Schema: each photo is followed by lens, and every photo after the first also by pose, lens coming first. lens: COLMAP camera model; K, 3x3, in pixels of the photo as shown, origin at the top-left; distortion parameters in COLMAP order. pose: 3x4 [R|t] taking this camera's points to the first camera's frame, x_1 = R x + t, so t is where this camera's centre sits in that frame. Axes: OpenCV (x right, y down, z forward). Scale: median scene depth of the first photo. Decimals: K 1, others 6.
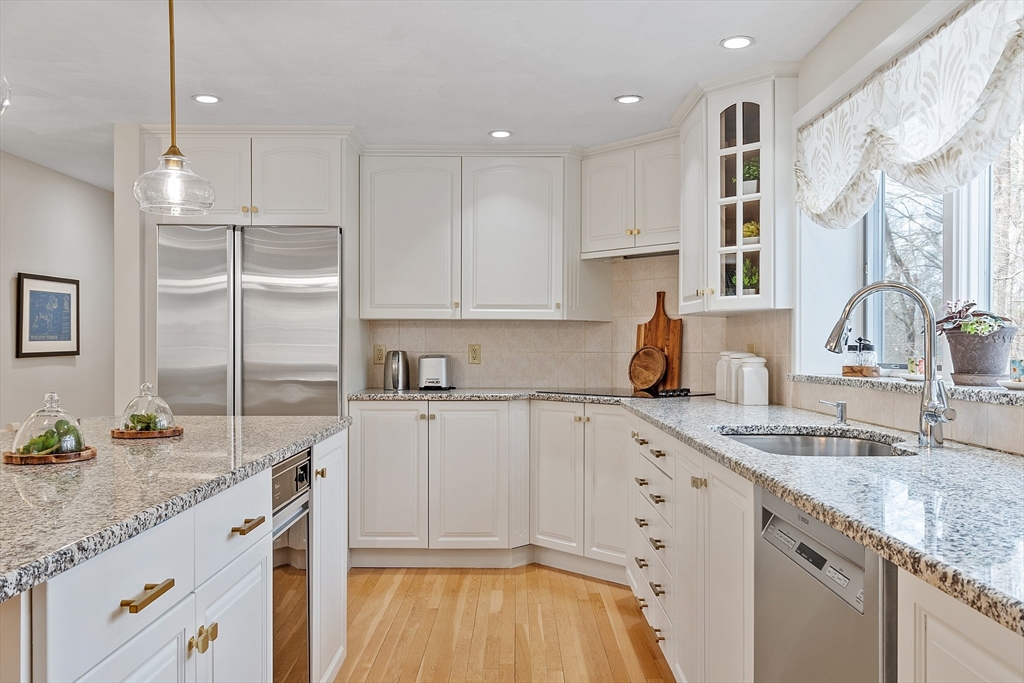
lens RADIAL K [[815.2, 0, 512.0], [0, 815.2, 341.5], [0, 0, 1]] dist [0.003278, -0.000756]
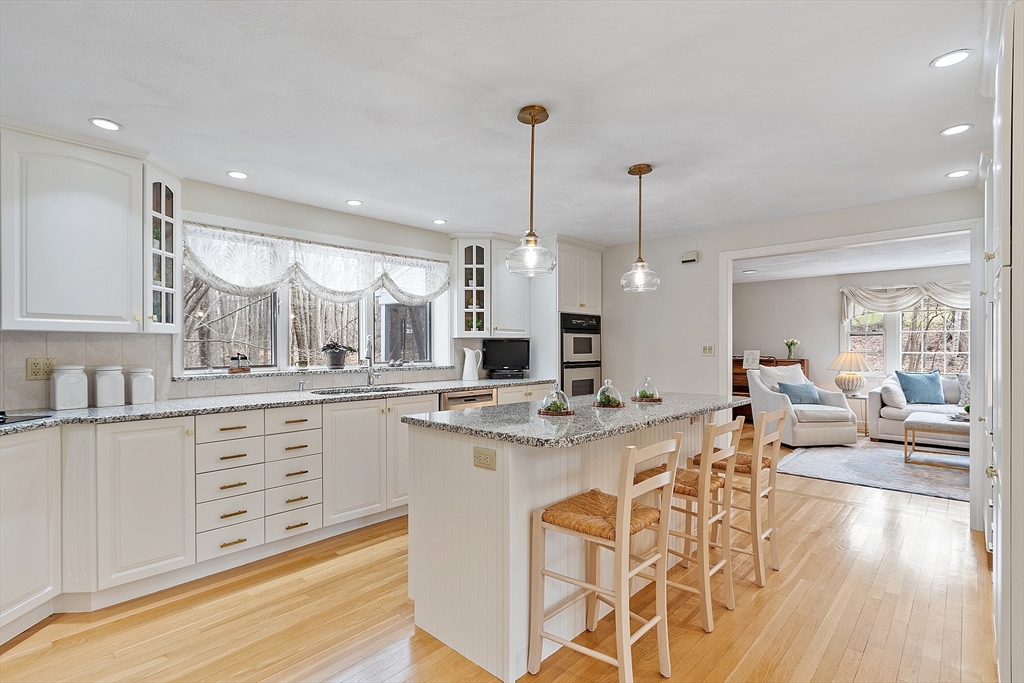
lens RADIAL K [[493.4, 0, 512.0], [0, 493.4, 341.5], [0, 0, 1]] dist [-0.001398, -0.000765]
pose [[-0.737863, 0.010149, 0.674874, -0.573657], [-0.001390, 0.999862, -0.016557, -0.009620], [-0.674949, -0.013155, -0.737747, 0.968305]]
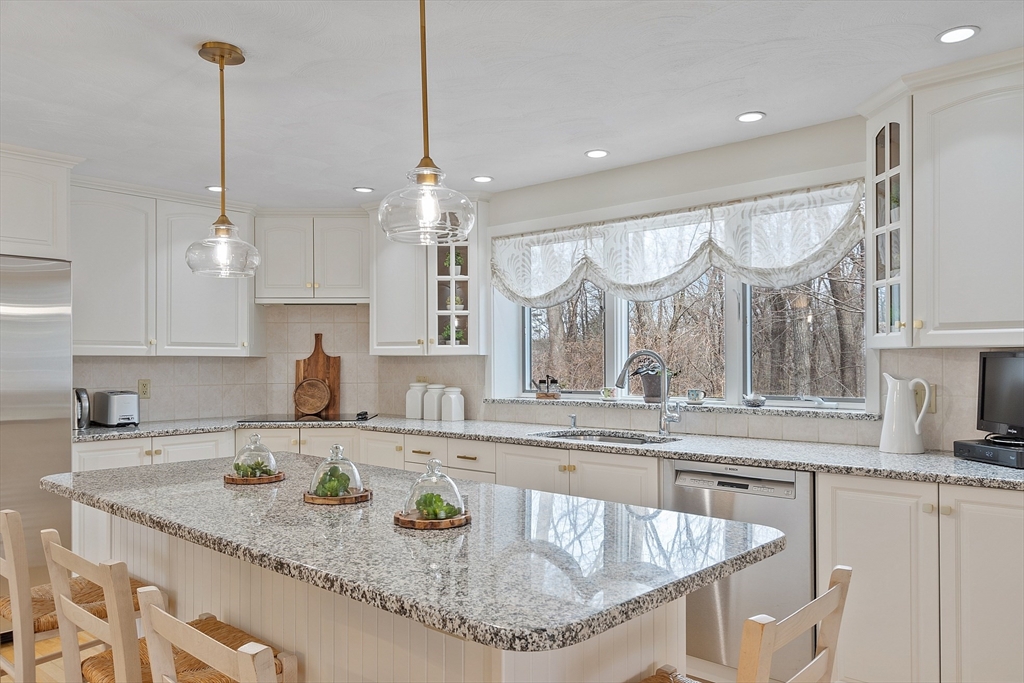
lens RADIAL K [[766.9, 0, 510.5], [0, 766.9, 357.2], [0, 0, 1]] dist [0.008916, 0.002182]
pose [[0.669138, -0.000453, 0.743138, -0.524673], [-0.000080, 1.000000, 0.000681, -0.028854], [-0.743138, -0.000515, 0.669138, 0.013898]]
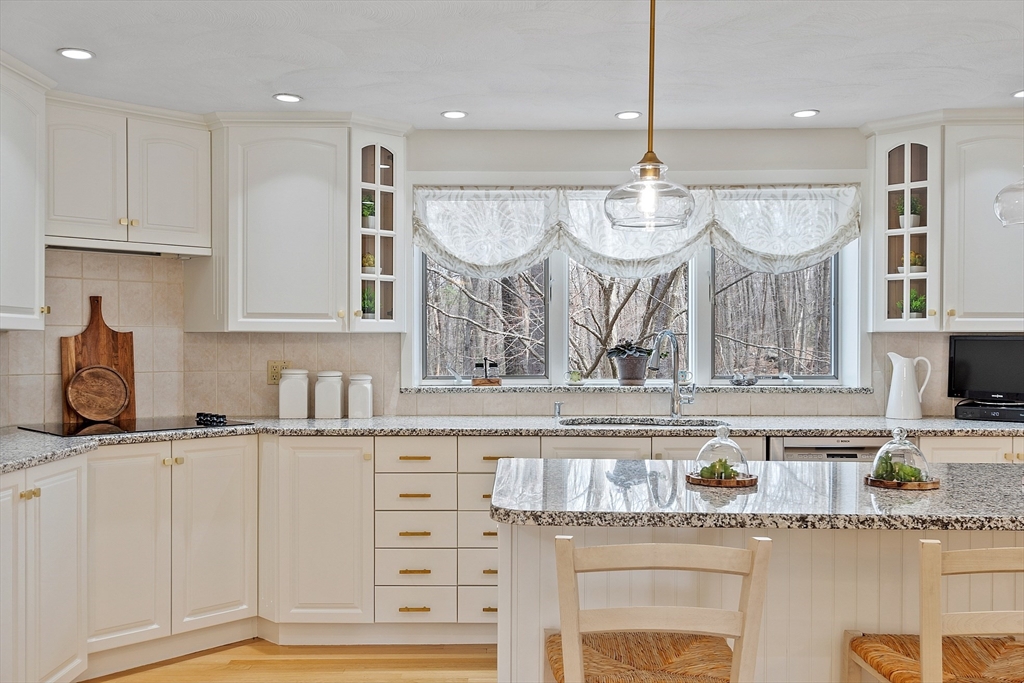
lens RADIAL K [[943.0, 0, 512.0], [0, 943.0, 341.5], [0, 0, 1]] dist [0.017105, -0.001991]
pose [[-0.000929, 0.000266, 1.000000, -0.798672], [-0.008228, 0.999966, -0.000273, -0.022079], [-0.999966, -0.008228, -0.000927, 0.650484]]
